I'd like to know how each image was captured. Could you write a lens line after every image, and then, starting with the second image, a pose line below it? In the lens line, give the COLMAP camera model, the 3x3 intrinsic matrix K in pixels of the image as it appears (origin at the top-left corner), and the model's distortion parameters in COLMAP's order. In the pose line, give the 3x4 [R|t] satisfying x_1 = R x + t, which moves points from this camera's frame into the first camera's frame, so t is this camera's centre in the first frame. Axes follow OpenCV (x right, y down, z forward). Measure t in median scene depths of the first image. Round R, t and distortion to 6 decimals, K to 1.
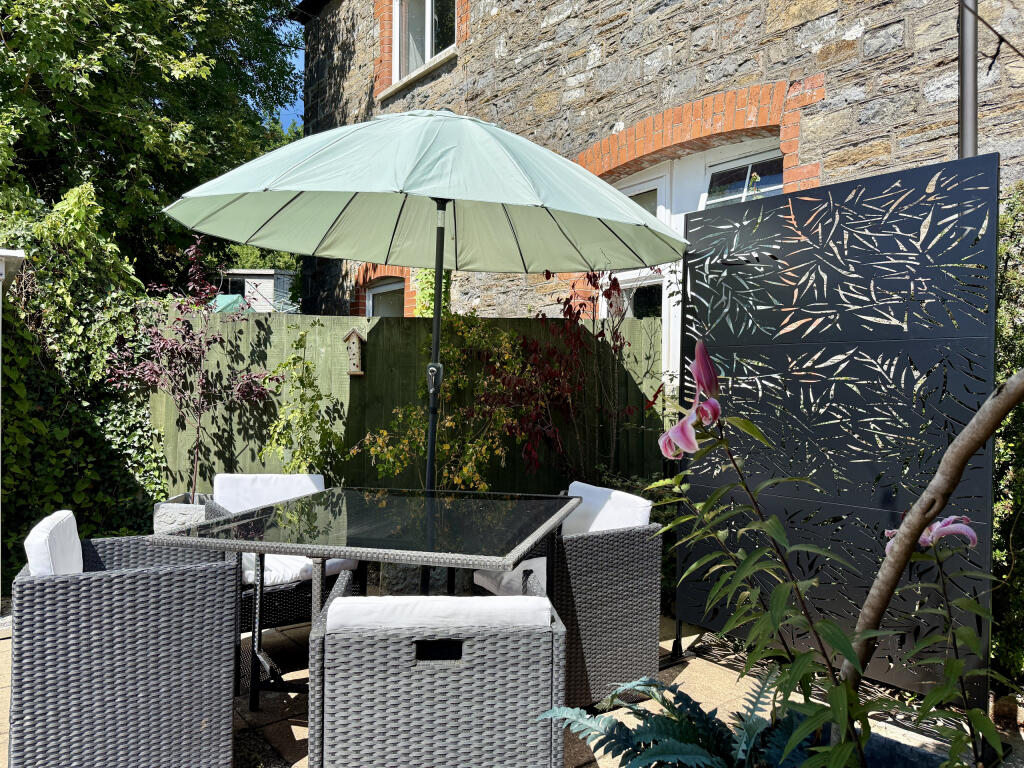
lens RADIAL K [[701.7, 0, 513.1], [0, 701.7, 383.8], [0, 0, 1]] dist [0.011775, -0.024174]
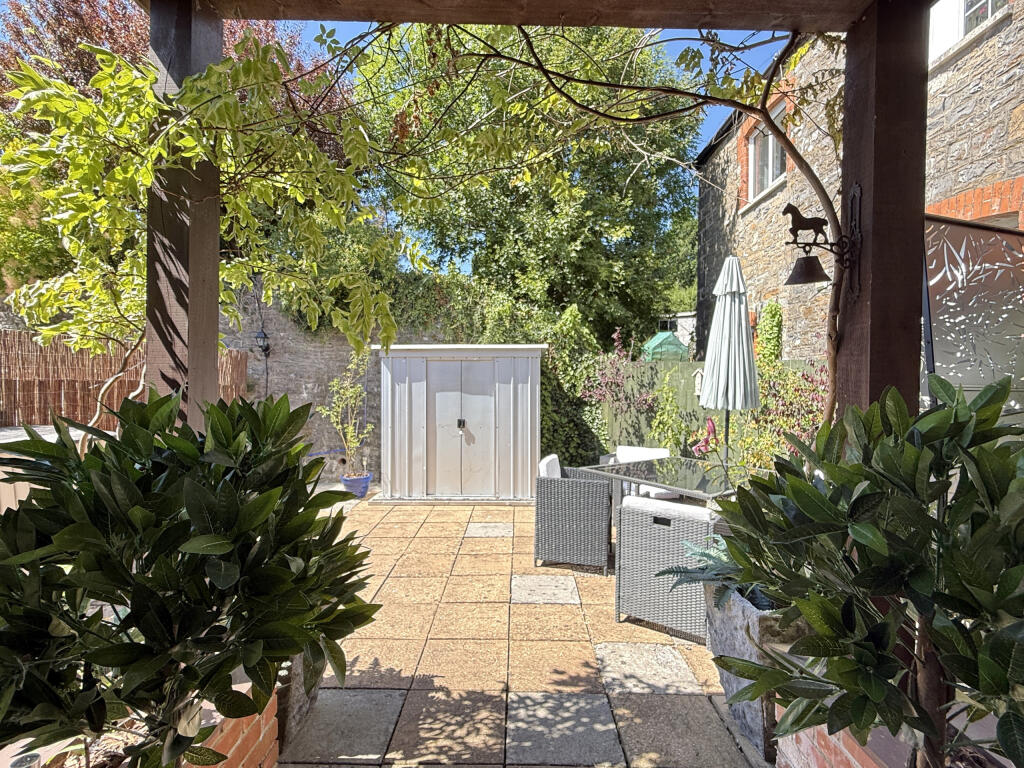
lens RADIAL K [[506.0, 0, 513.2], [0, 506.0, 383.6], [0, 0, 1]] dist [-0.000356, 0.000104]
pose [[0.754444, 0.003647, -0.656354, 0.263604], [0.001663, 0.999971, 0.007467, -0.054299], [0.656362, -0.006725, 0.754416, -0.287731]]
